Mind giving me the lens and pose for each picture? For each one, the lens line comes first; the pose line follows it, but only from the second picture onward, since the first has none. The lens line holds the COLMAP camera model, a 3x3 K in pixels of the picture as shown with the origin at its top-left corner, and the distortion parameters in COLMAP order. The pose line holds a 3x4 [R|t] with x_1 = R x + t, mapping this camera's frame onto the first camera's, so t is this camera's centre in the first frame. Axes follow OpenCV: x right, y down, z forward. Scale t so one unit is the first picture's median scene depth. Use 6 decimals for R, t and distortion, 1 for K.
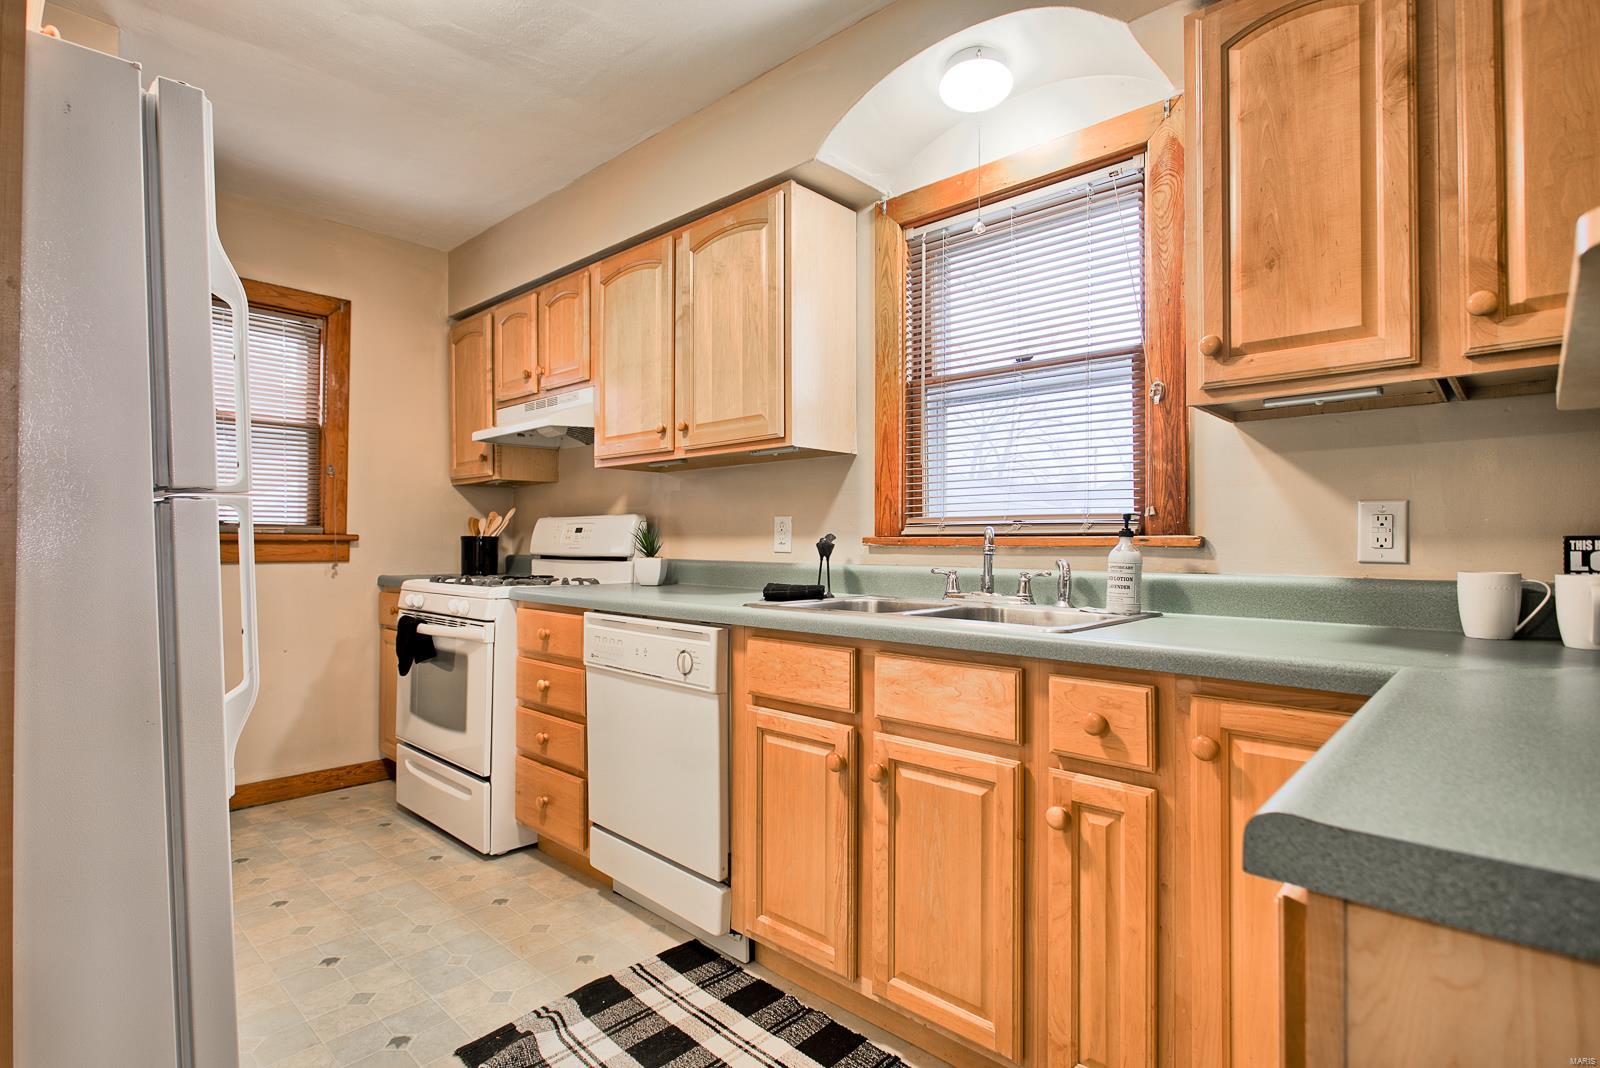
lens RADIAL K [[773.3, 0, 797.9], [0, 773.3, 547.0], [0, 0, 1]] dist [-0.008329, 0.001526]
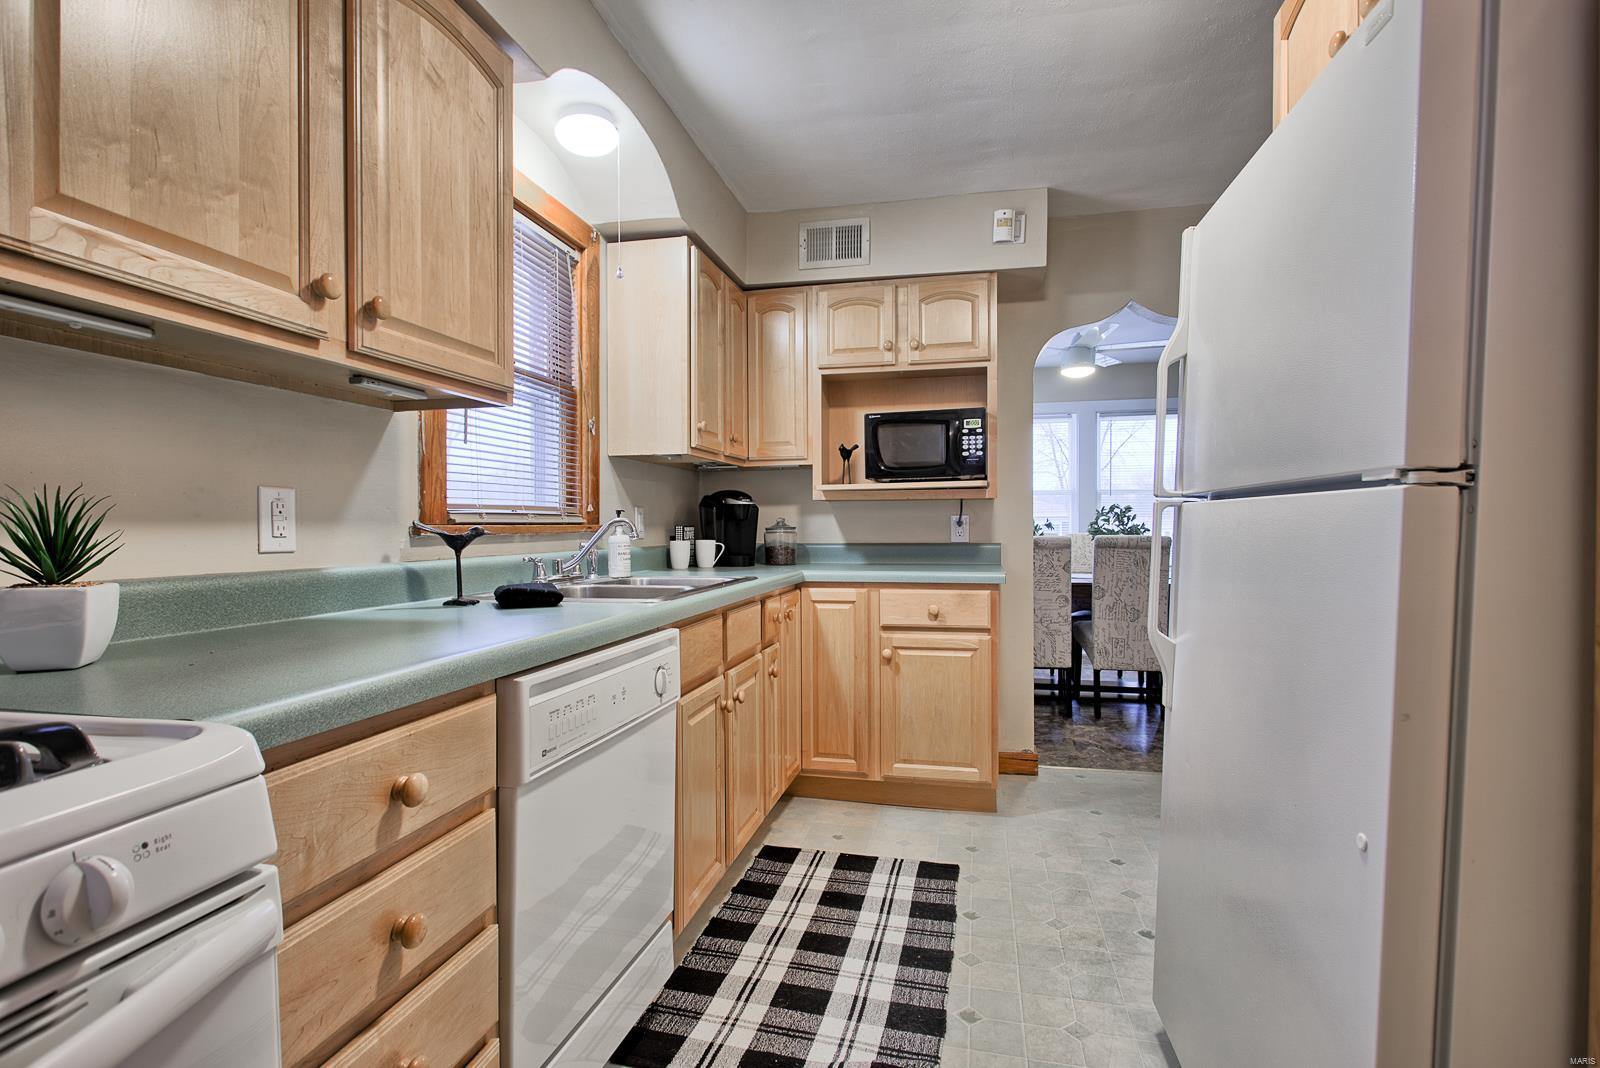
lens RADIAL K [[773.3, 0, 796.4], [0, 773.3, 530.5], [0, 0, 1]] dist [-0.008329, 0.001526]
pose [[-0.479112, -0.011146, 0.877683, -0.862385], [0.002946, 0.999893, 0.014307, -0.019907], [-0.877749, 0.009440, -0.479028, 1.171066]]
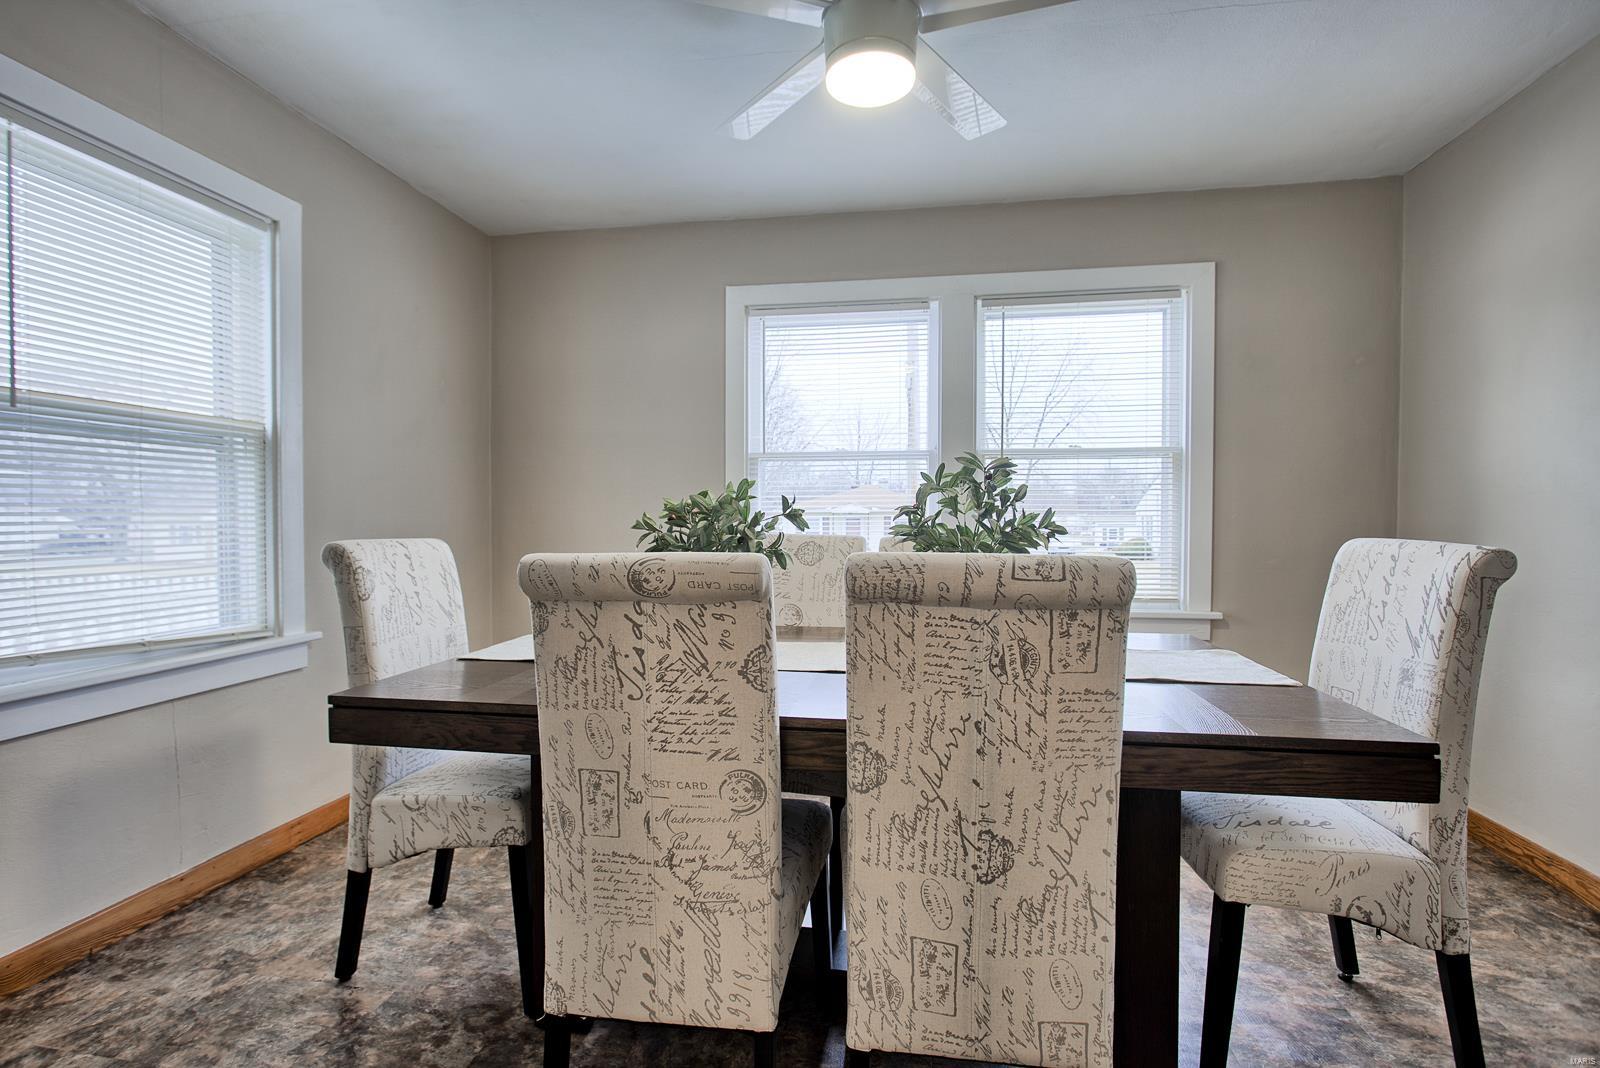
lens RADIAL K [[773.3, 0, 803.1], [0, 773.3, 531.1], [0, 0, 1]] dist [-0.008329, 0.001526]
pose [[-0.547854, -0.022462, 0.836272, -0.531791], [-0.002457, 0.999678, 0.025242, -0.014414], [-0.836570, 0.011774, -0.547733, 0.717208]]
